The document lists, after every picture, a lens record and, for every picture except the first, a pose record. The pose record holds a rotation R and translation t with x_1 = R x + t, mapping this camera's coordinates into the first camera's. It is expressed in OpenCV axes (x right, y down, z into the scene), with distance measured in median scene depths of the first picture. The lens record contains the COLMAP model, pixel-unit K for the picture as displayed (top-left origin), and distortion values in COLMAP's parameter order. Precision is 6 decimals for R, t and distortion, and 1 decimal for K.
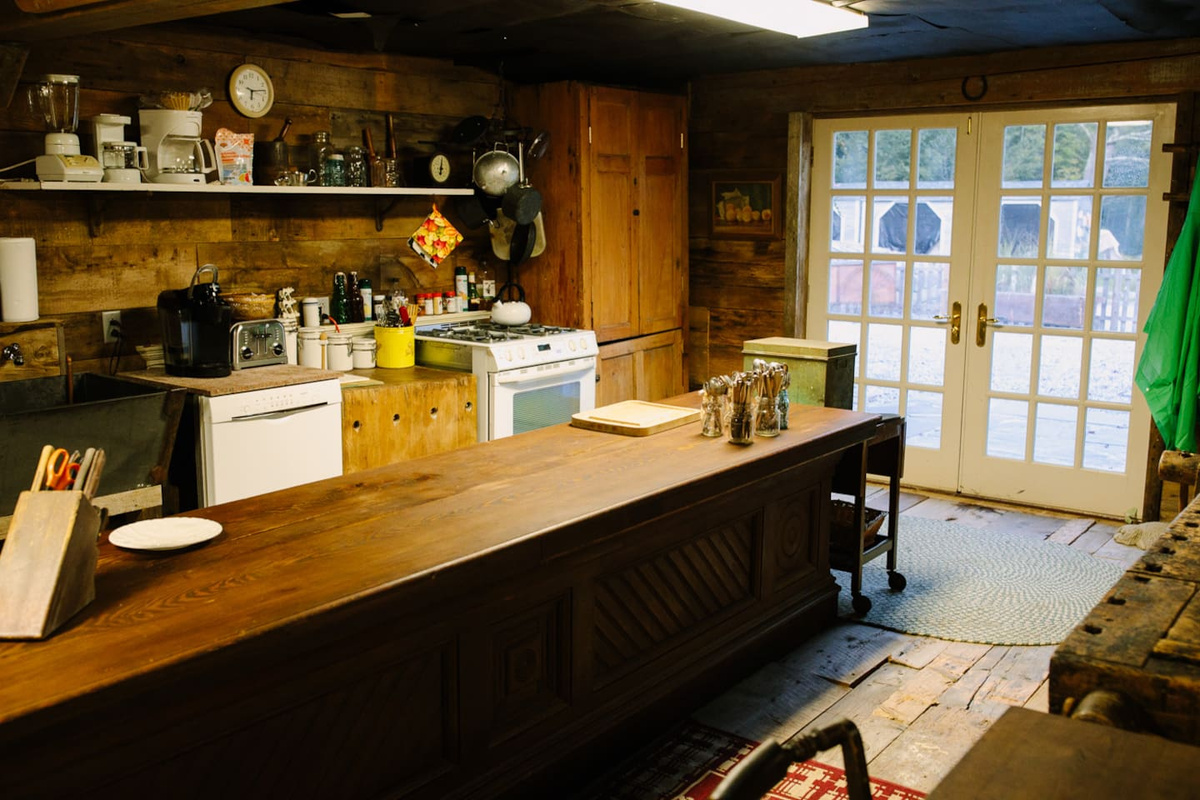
lens RADIAL K [[1144.1, 0, 600.0], [0, 1144.1, 400.0], [0, 0, 1]] dist [-0.002689, -0.018829]
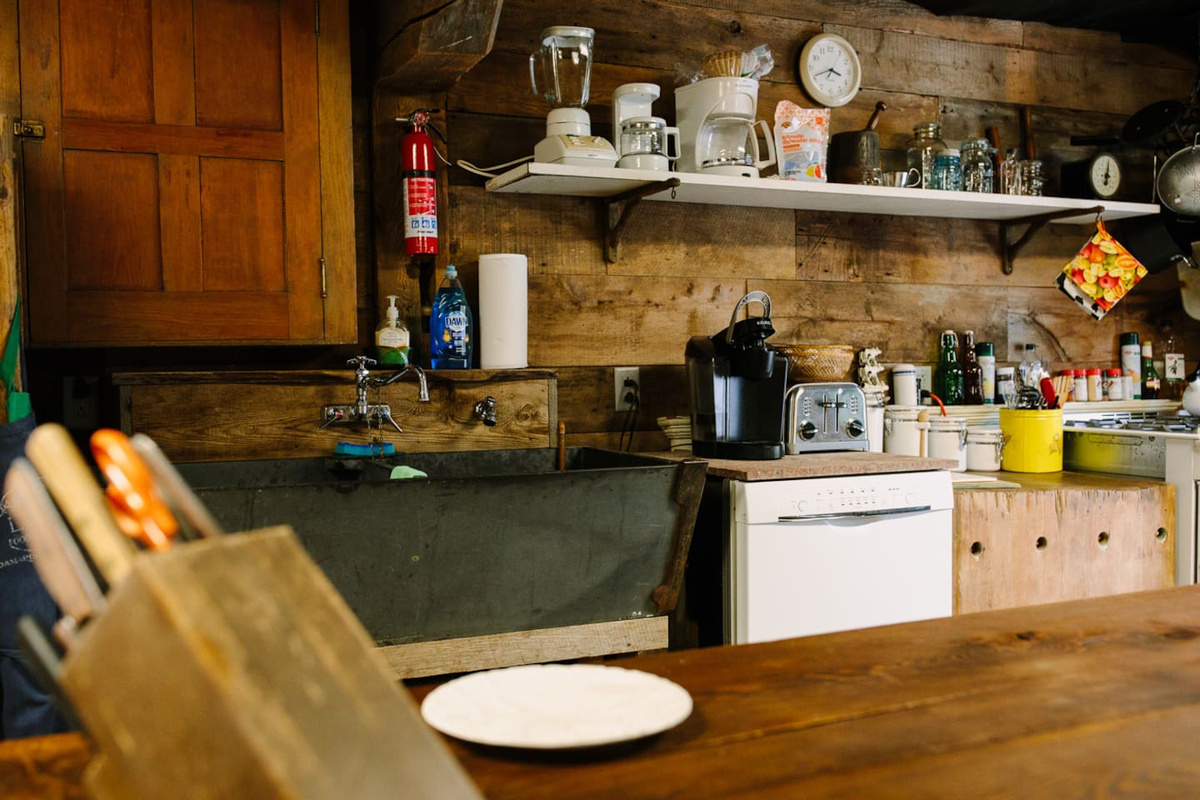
lens RADIAL K [[1144.1, 0, 600.0], [0, 1144.1, 400.0], [0, 0, 1]] dist [-0.002689, -0.018829]
pose [[0.879017, -0.007318, -0.476734, -0.093959], [-0.061481, 0.989795, -0.128553, 0.033307], [0.472810, 0.142311, 0.869597, 0.345808]]
